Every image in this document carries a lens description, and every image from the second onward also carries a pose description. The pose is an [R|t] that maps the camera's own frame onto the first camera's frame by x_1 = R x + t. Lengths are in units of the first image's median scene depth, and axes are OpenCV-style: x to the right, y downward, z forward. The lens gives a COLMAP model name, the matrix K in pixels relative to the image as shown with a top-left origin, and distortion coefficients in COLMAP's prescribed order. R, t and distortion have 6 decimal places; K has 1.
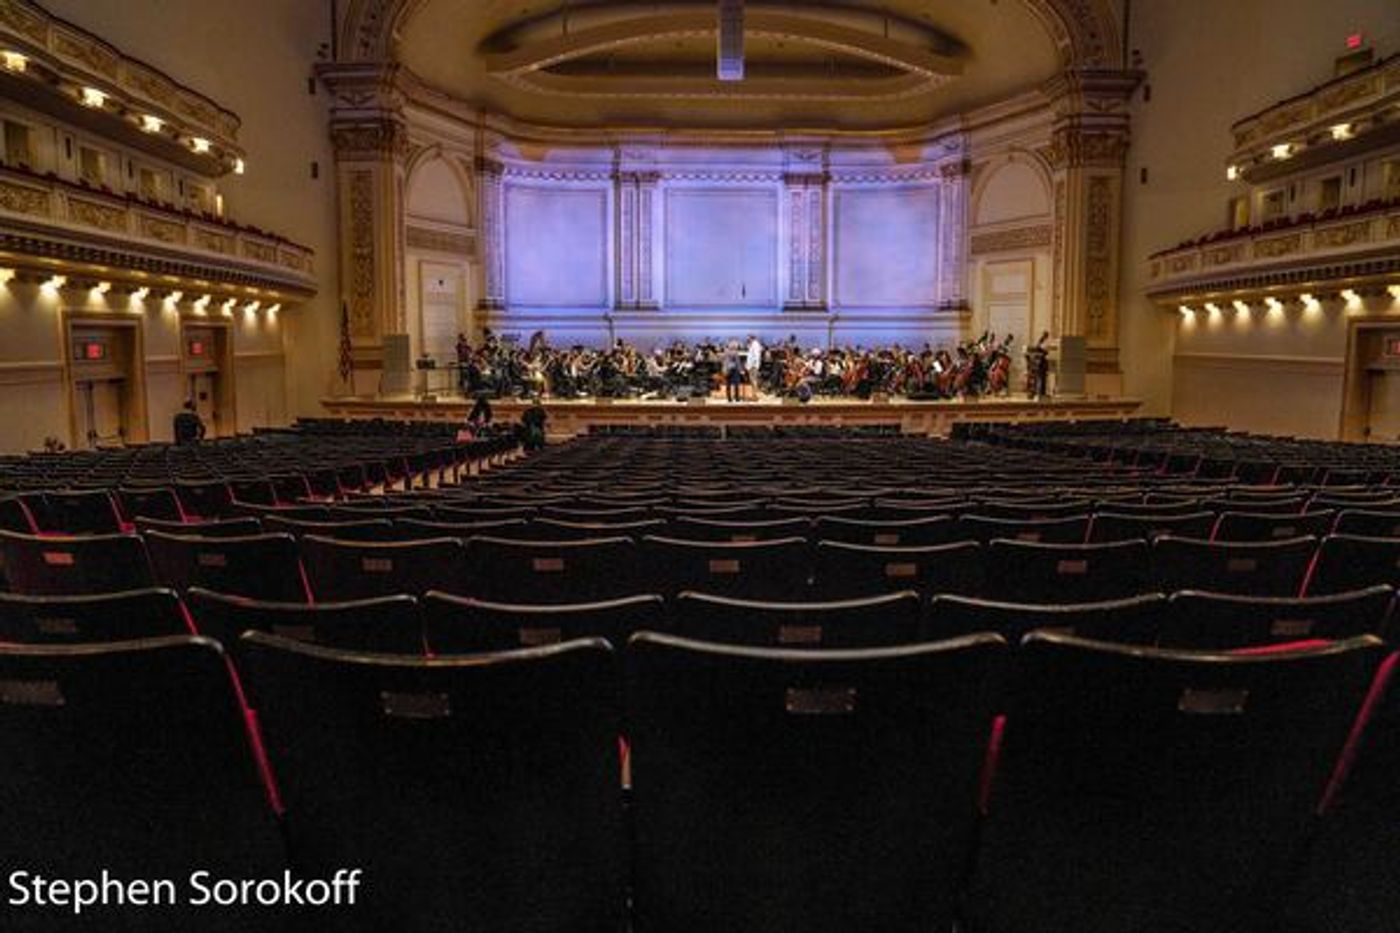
lens RADIAL K [[973.2, 0, 686.1], [0, 973.2, 468.8], [0, 0, 1]] dist [-0.126865, 0.110850]
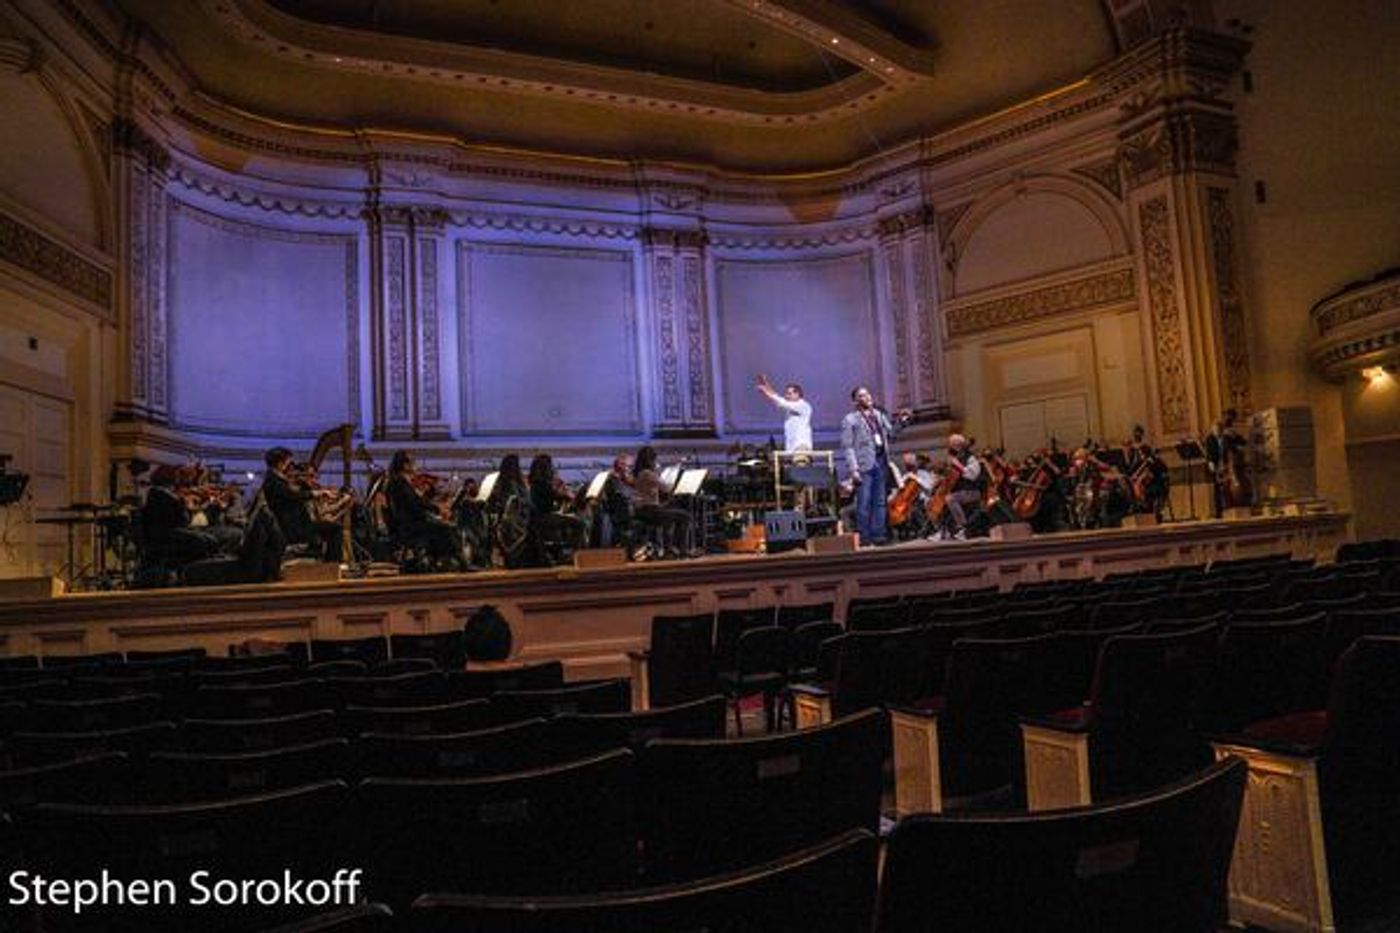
lens RADIAL K [[973.2, 0, 686.1], [0, 973.2, 468.8], [0, 0, 1]] dist [-0.126865, 0.110850]
pose [[0.915650, -0.022677, 0.401335, -0.142053], [0.111731, 0.973422, -0.199915, -0.019122], [-0.386135, 0.227894, 0.893848, 0.474180]]
